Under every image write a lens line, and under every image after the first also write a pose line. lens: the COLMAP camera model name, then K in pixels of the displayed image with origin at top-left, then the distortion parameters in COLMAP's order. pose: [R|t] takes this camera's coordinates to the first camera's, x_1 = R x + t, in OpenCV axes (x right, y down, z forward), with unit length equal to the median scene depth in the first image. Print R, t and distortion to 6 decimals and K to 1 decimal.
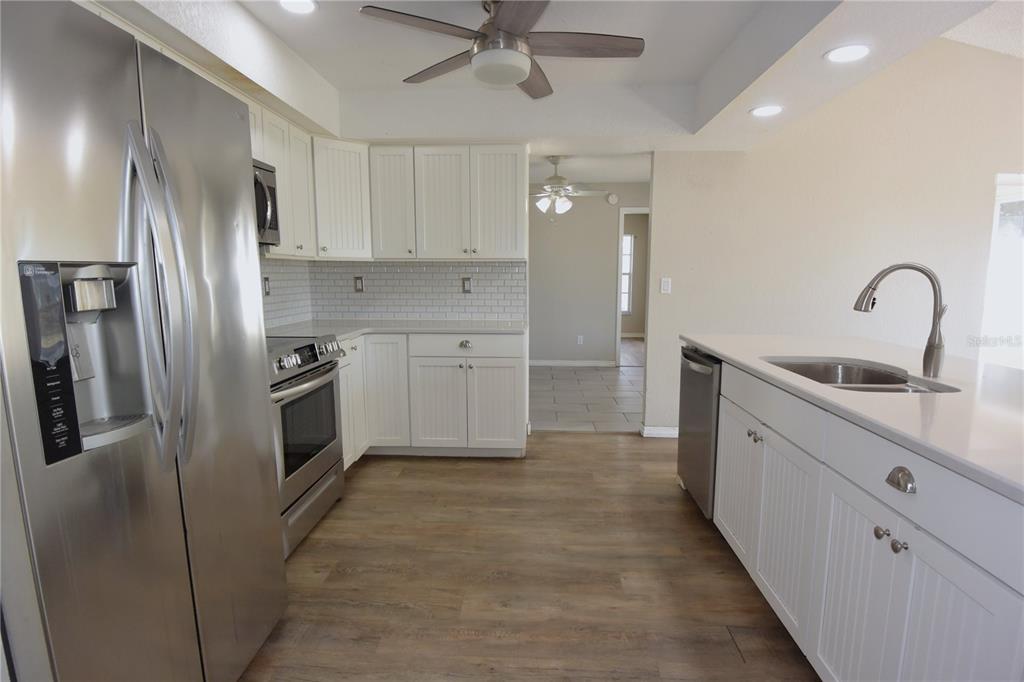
lens RADIAL K [[525.7, 0, 514.4], [0, 525.7, 343.8], [0, 0, 1]] dist [0.003271, -0.000253]
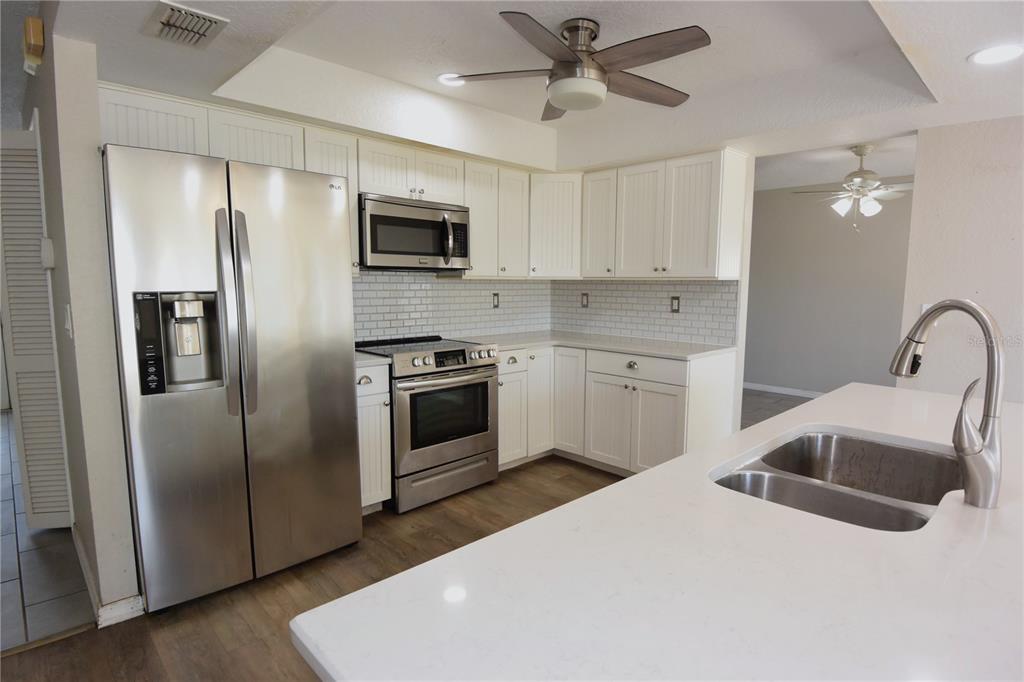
lens RADIAL K [[525.7, 0, 514.4], [0, 525.7, 343.8], [0, 0, 1]] dist [0.003271, -0.000253]
pose [[0.747696, 0.082565, -0.658888, 0.377507], [-0.095058, 0.995329, 0.016854, -0.033347], [0.657202, 0.050031, 0.752052, 0.111810]]
